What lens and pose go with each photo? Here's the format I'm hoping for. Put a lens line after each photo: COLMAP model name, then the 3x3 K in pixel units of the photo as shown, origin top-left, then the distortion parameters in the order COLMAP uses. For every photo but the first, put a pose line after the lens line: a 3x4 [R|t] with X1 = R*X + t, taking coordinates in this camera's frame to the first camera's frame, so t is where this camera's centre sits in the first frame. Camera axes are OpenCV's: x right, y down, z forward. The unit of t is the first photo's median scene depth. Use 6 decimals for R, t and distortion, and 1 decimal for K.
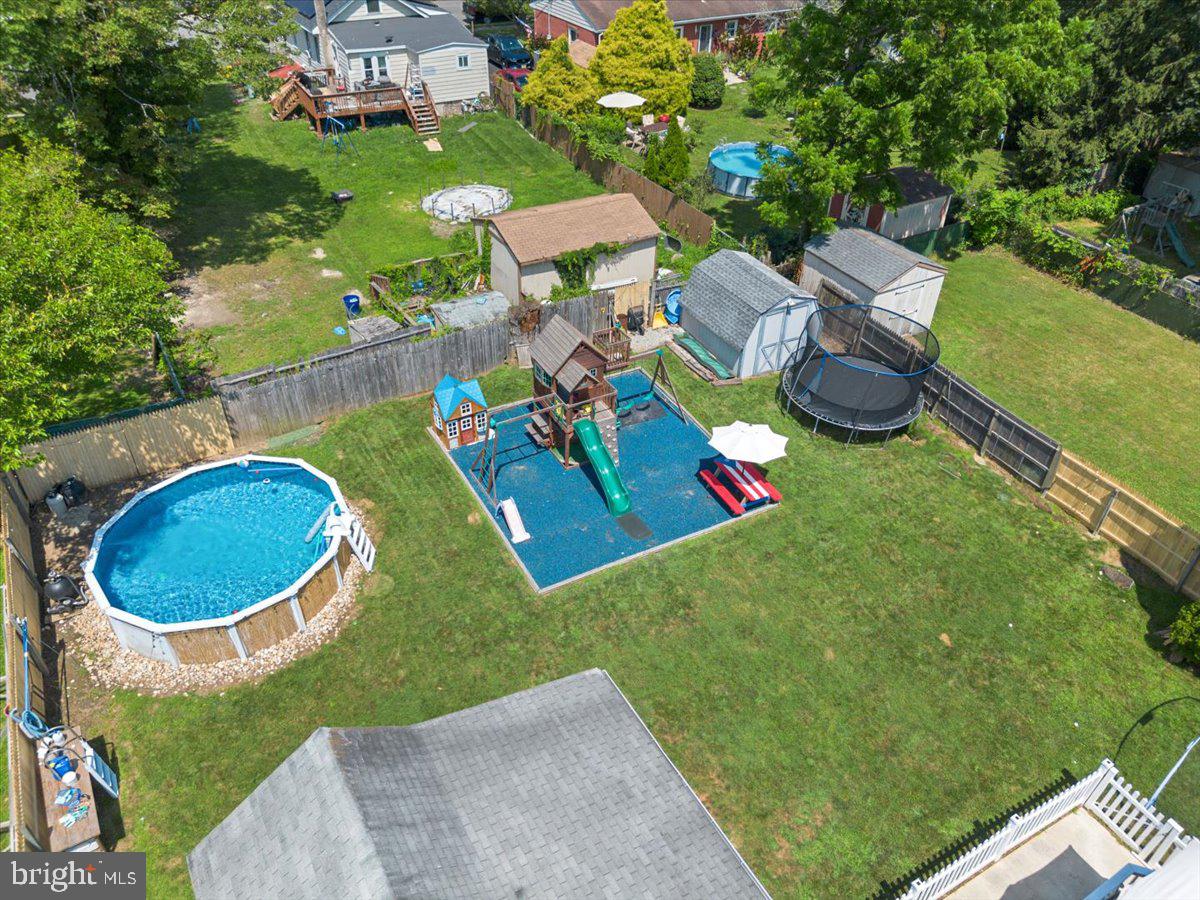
lens RADIAL K [[850.0, 0, 600.0], [0, 850.0, 450.0], [0, 0, 1]] dist [0.025499, -0.000576]
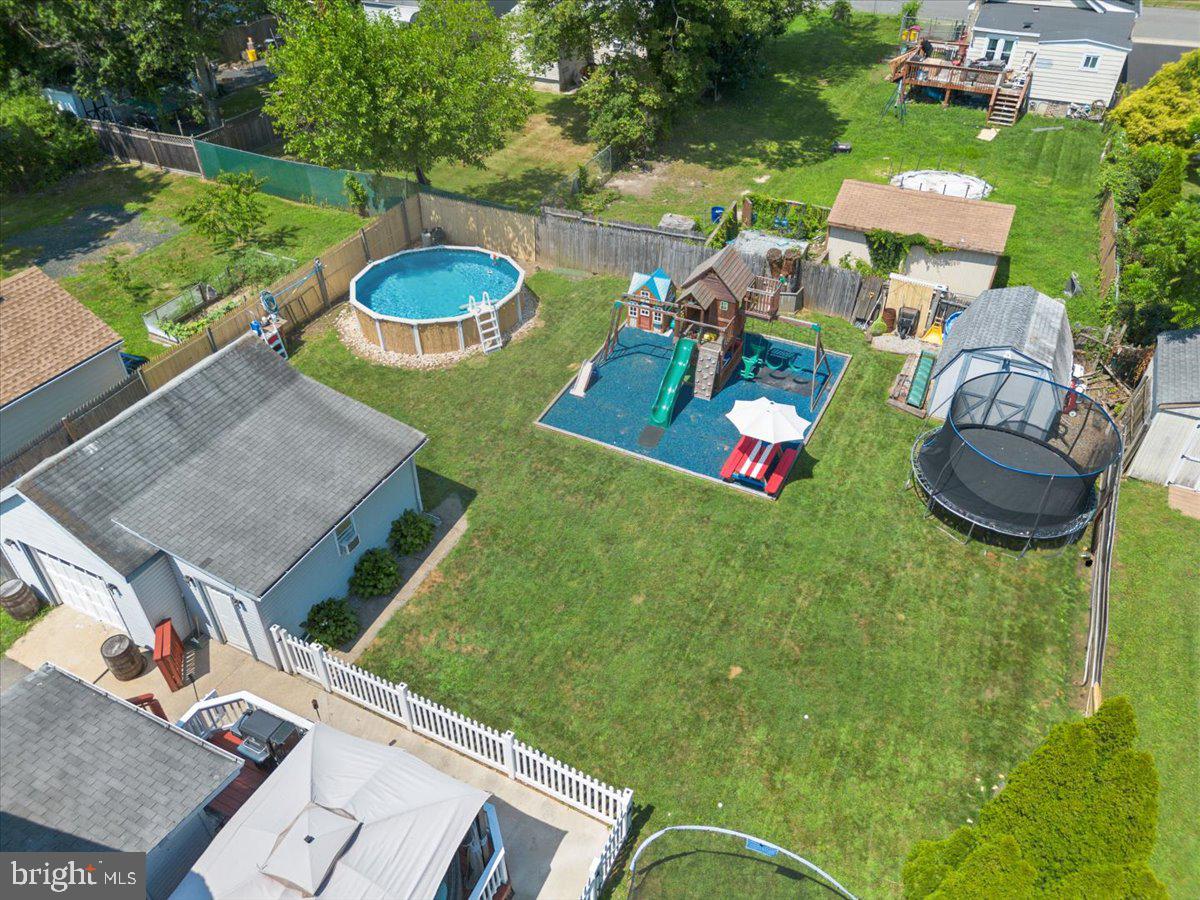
lens RADIAL K [[854.8, 0, 603.0], [0, 854.8, 447.3], [0, 0, 1]] dist [0.075086, -0.074499]
pose [[0.568039, 0.489659, -0.661488, 0.397643], [-0.494875, 0.845432, 0.200858, -0.046736], [0.657595, 0.213259, 0.722558, 0.097293]]
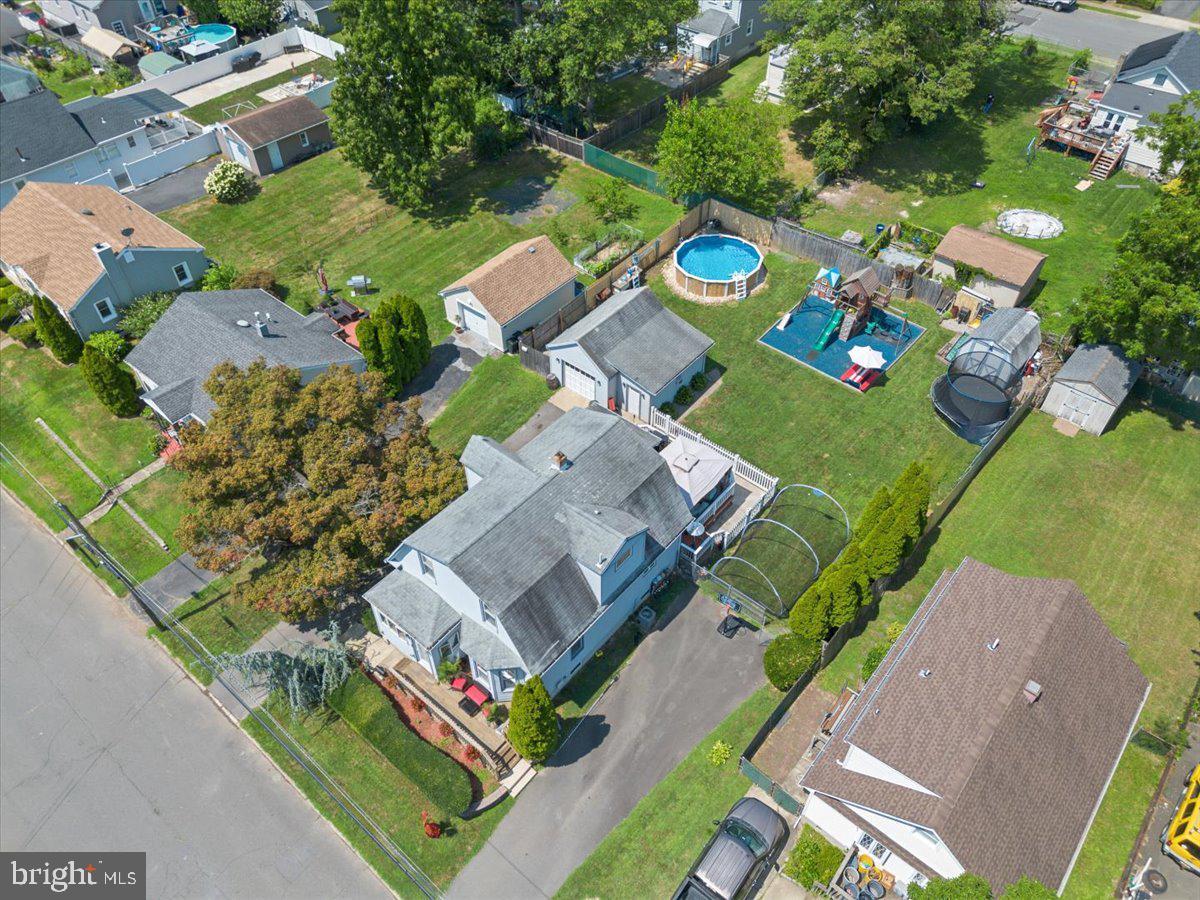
lens RADIAL K [[854.8, 0, 603.0], [0, 854.8, 447.3], [0, 0, 1]] dist [0.075086, -0.074499]
pose [[0.346011, 0.659046, -0.667783, 0.842815], [-0.567738, 0.713722, 0.410212, -0.196401], [0.746961, 0.237188, 0.621121, -0.431987]]
